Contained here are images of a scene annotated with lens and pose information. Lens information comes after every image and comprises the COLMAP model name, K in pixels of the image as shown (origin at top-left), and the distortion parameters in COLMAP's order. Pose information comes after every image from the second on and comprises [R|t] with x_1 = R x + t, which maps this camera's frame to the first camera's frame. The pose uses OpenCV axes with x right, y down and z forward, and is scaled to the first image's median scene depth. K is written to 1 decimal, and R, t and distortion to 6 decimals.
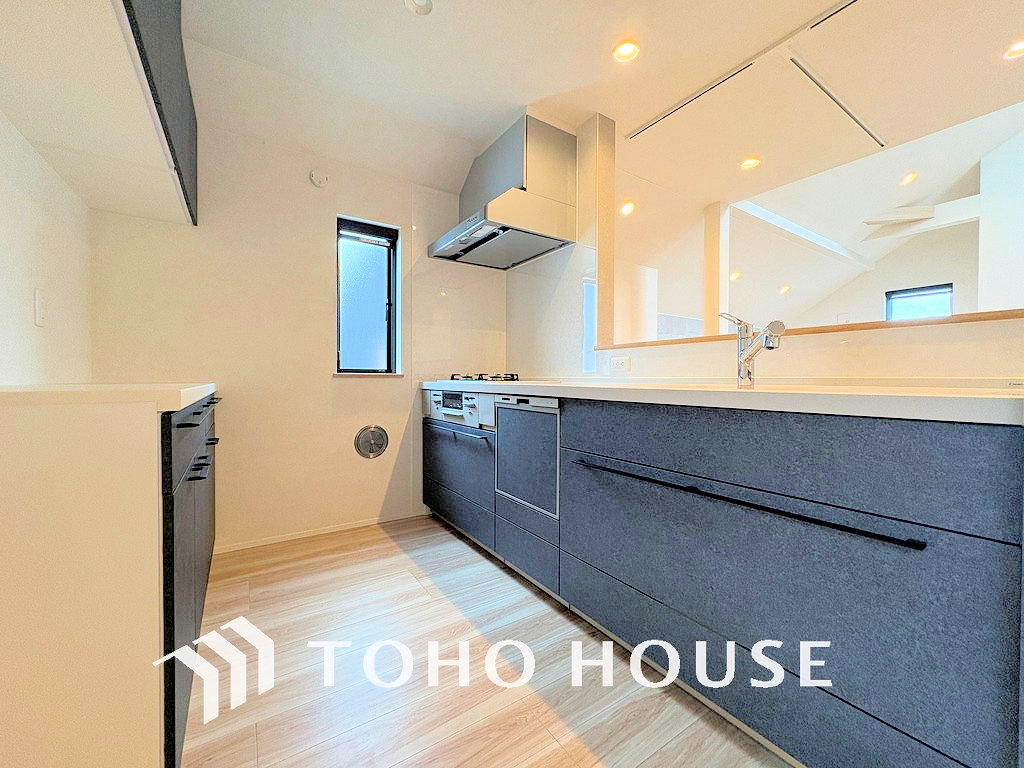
lens RADIAL K [[410.1, 0, 512.9], [0, 410.1, 382.1], [0, 0, 1]] dist [0.007205, -0.000188]
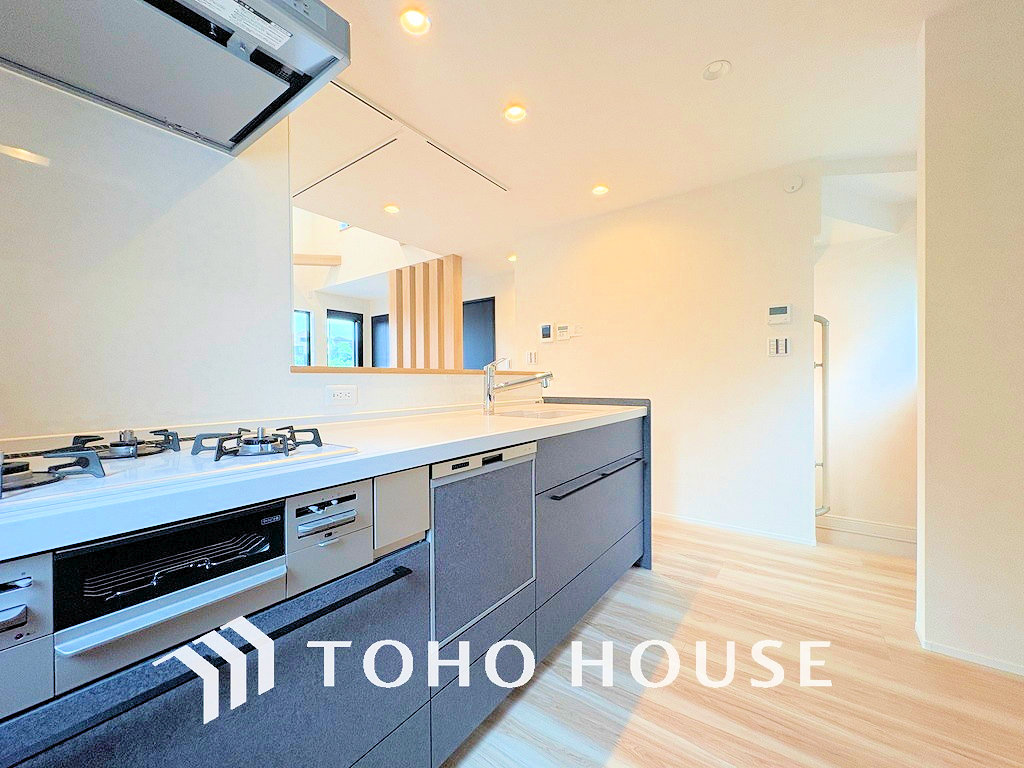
lens RADIAL K [[410.1, 0, 514.9], [0, 410.1, 382.8], [0, 0, 1]] dist [0.007205, -0.000188]
pose [[-0.347396, -0.006594, 0.937695, -0.615486], [0.015602, 0.999796, 0.012810, -0.086318], [-0.937589, 0.019080, -0.347223, 1.185082]]
